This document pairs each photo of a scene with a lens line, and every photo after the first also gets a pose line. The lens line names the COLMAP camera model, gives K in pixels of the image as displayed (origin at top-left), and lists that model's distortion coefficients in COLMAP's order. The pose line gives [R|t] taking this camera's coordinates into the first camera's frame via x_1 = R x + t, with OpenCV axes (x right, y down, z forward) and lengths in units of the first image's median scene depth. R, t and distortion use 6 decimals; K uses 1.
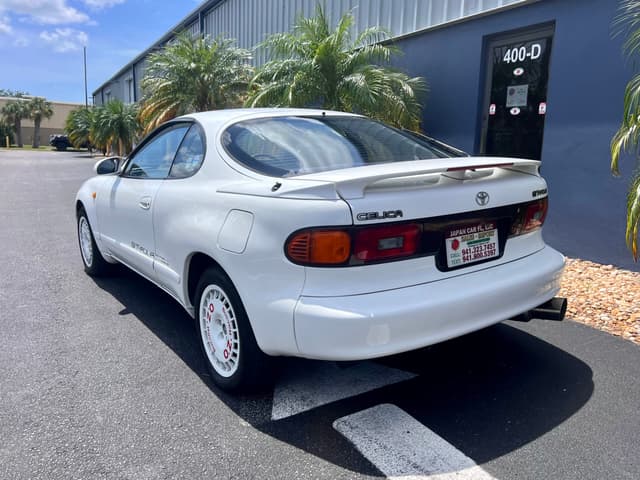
lens RADIAL K [[533.1, 0, 348.3], [0, 533.1, 235.9], [0, 0, 1]] dist [0.014290, -0.002956]
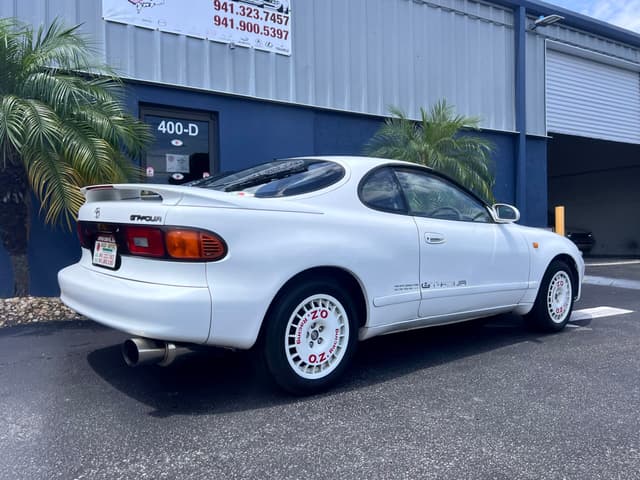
lens RADIAL K [[524.9, 0, 320.0], [0, 524.9, 240.0], [0, 0, 1]] dist [0.026211, -0.014388]
pose [[-0.008145, -0.034591, 0.999368, -0.863669], [0.170310, 0.984752, 0.035473, -0.093220], [-0.985357, 0.170491, -0.002129, 0.770676]]
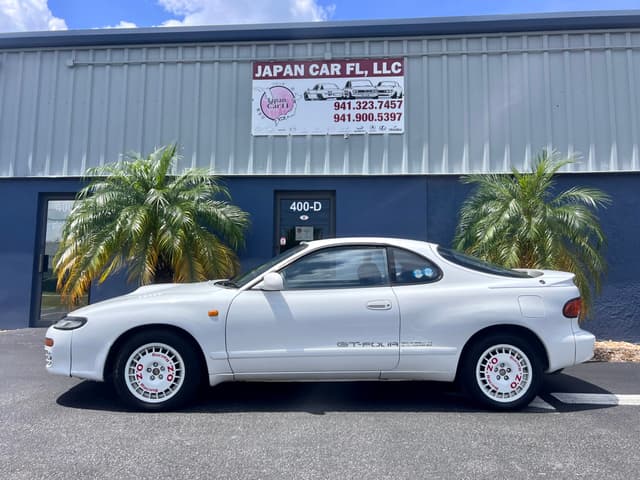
lens RADIAL K [[504.5, 0, 322.6], [0, 504.5, 231.7], [0, 0, 1]] dist [0.039833, -0.006138]
pose [[0.573743, 0.063221, 0.816592, -0.816417], [0.140915, 0.974529, -0.174457, -0.022728], [-0.806822, 0.215164, 0.550221, 0.217524]]
